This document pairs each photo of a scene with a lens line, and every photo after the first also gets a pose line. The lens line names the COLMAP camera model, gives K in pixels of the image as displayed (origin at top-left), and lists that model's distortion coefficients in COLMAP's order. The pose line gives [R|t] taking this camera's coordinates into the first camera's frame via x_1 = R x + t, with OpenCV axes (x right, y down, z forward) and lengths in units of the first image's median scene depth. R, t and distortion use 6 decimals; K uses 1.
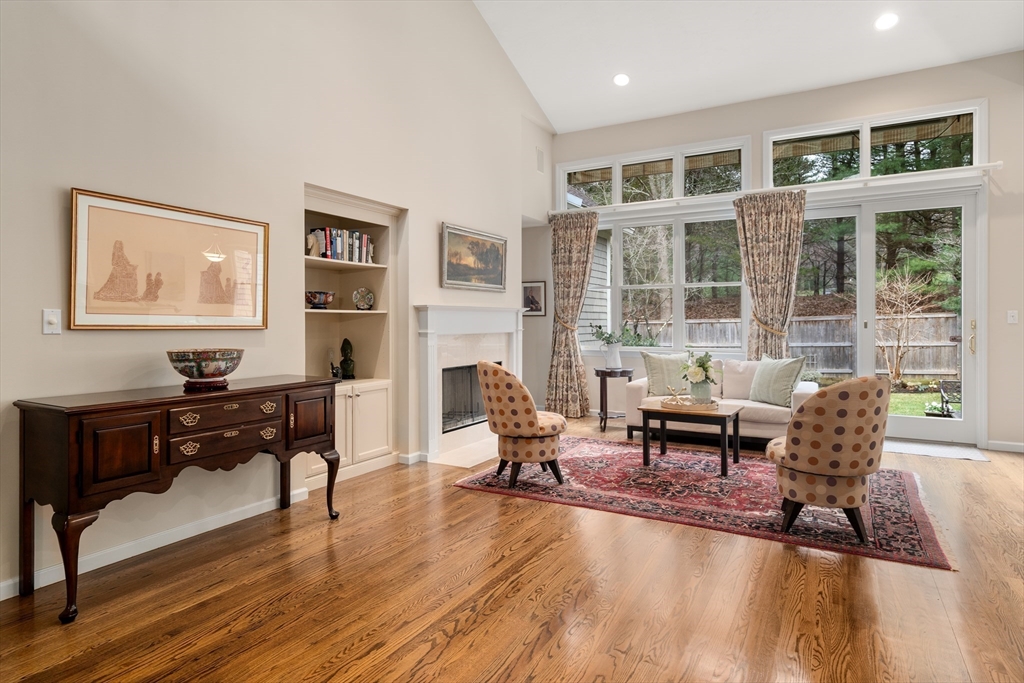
lens RADIAL K [[568.3, 0, 512.5], [0, 568.3, 317.9], [0, 0, 1]] dist [0.001032, 0.001143]
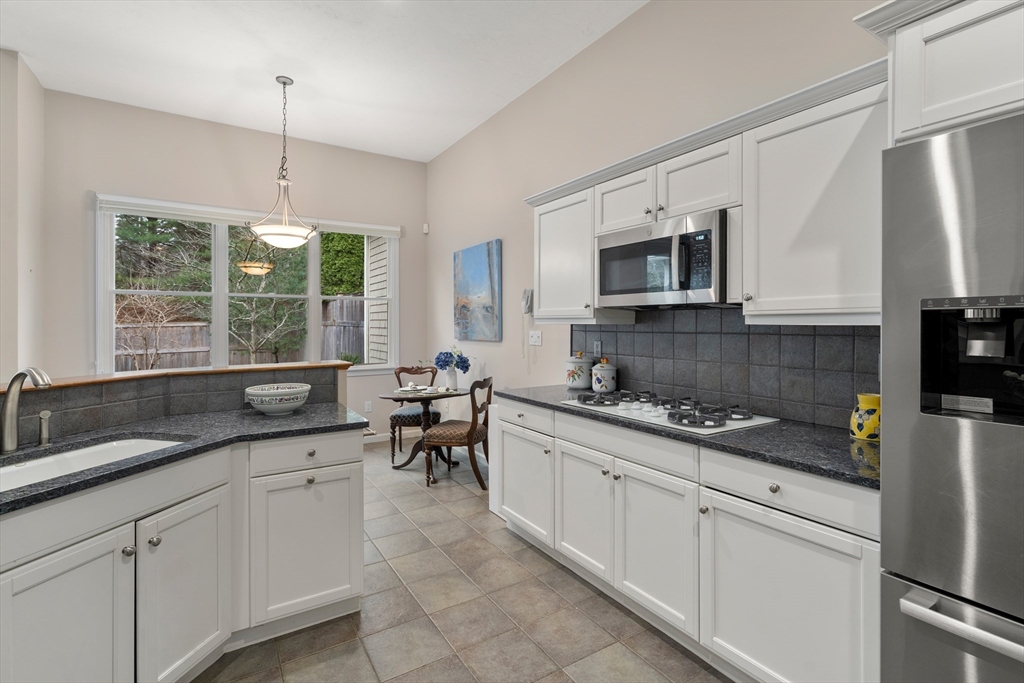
lens RADIAL K [[481.2, 0, 514.4], [0, 481.2, 325.0], [0, 0, 1]] dist [-0.001040, -0.000106]
pose [[0.461569, 0.000994, 0.887104, 0.571249], [-0.005873, 0.999981, 0.001936, -0.022238], [-0.887085, -0.006104, 0.461566, 0.046889]]
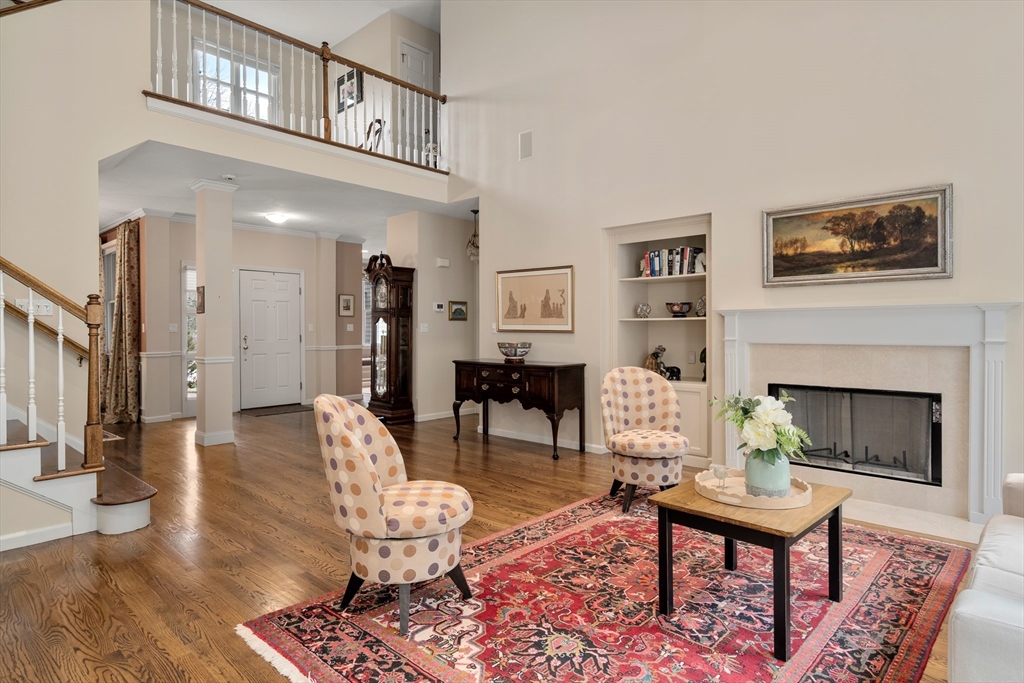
lens RADIAL K [[568.1, 0, 518.6], [0, 568.1, 327.5], [0, 0, 1]] dist [0.001765, 0.001689]
pose [[-0.214845, -0.000211, -0.976648, 0.689611], [0.009208, 0.999955, -0.002242, 0.004135], [0.976605, -0.009475, -0.214834, 0.726104]]
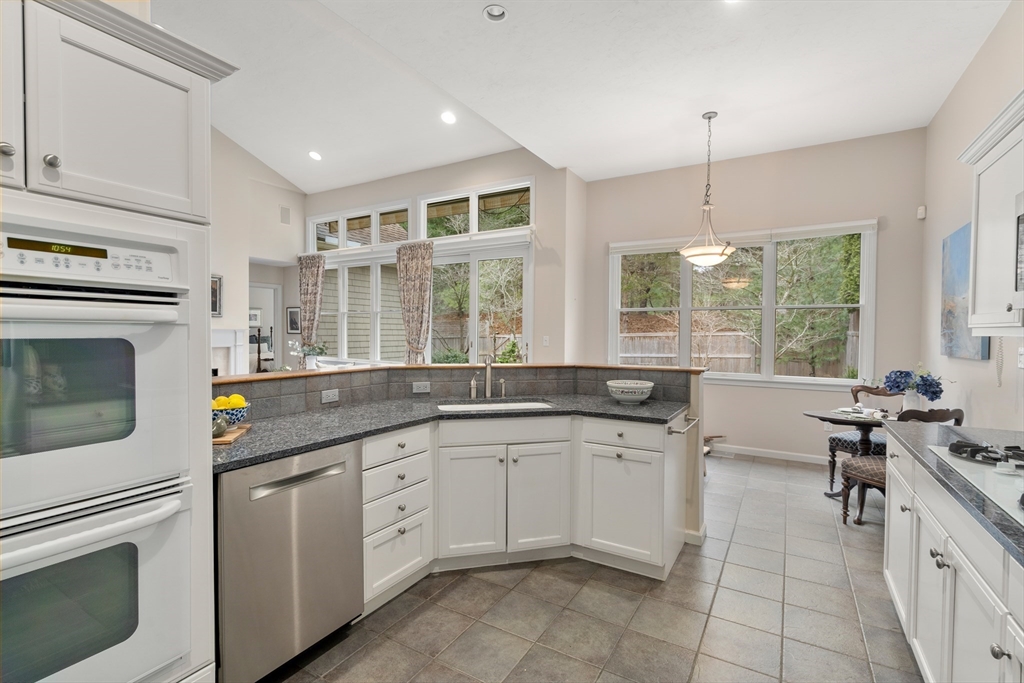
lens RADIAL K [[465.6, 0, 510.9], [0, 465.6, 344.5], [0, 0, 1]] dist [-0.001028, 0.000055]
pose [[0.999873, 0.010370, -0.012078, 0.714726], [-0.009966, 0.999404, 0.033047, -0.024248], [0.012414, -0.032923, 0.999381, -0.090894]]
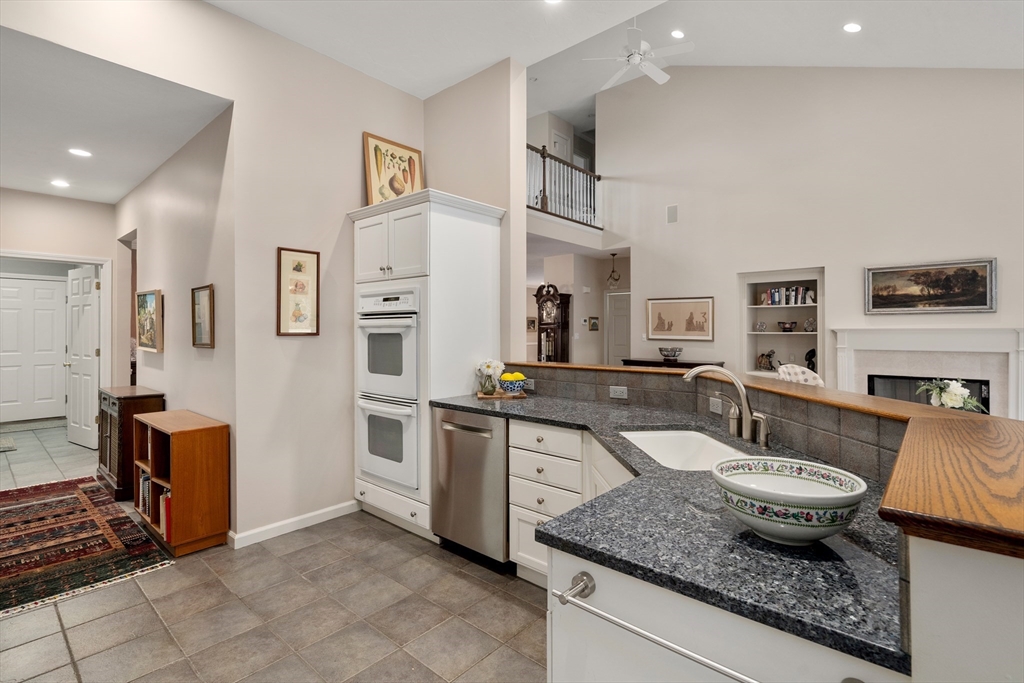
lens RADIAL K [[481.2, 0, 514.4], [0, 481.2, 325.0], [0, 0, 1]] dist [-0.001040, -0.000106]
pose [[-0.189256, -0.008638, -0.981890, 1.028250], [0.007239, 0.999922, -0.010192, -0.020992], [0.981901, -0.009037, -0.189179, 0.345420]]
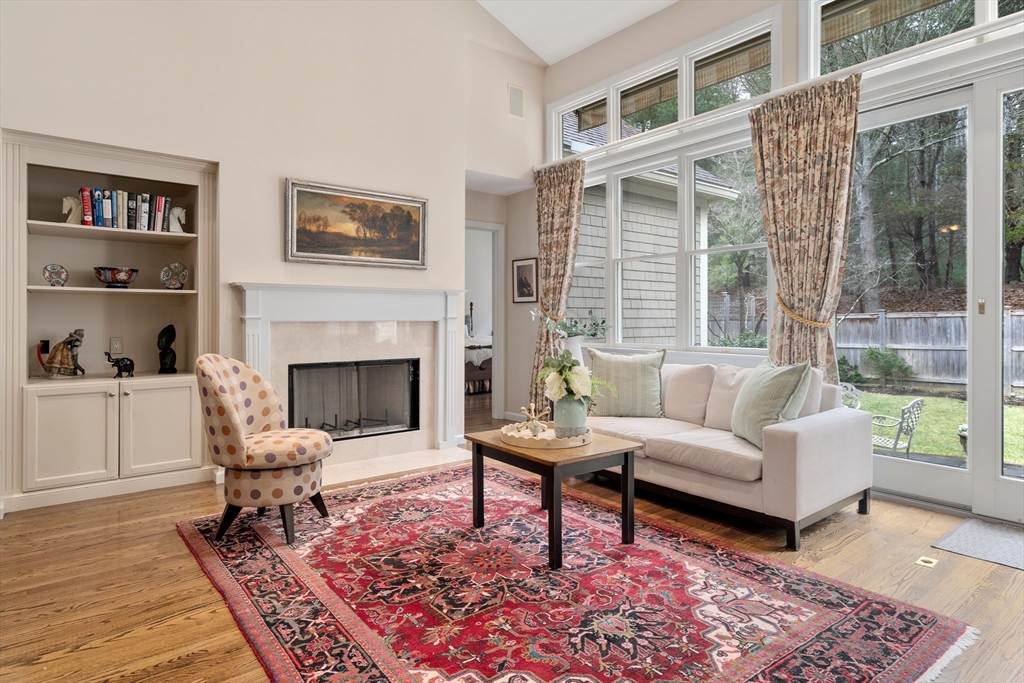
lens RADIAL K [[568.3, 0, 512.5], [0, 568.3, 317.9], [0, 0, 1]] dist [0.001032, 0.001143]
pose [[0.930805, 0.000863, -0.365516, 0.400268], [0.000586, 0.999992, 0.003853, 0.019119], [0.365516, -0.003801, 0.930797, 0.337612]]
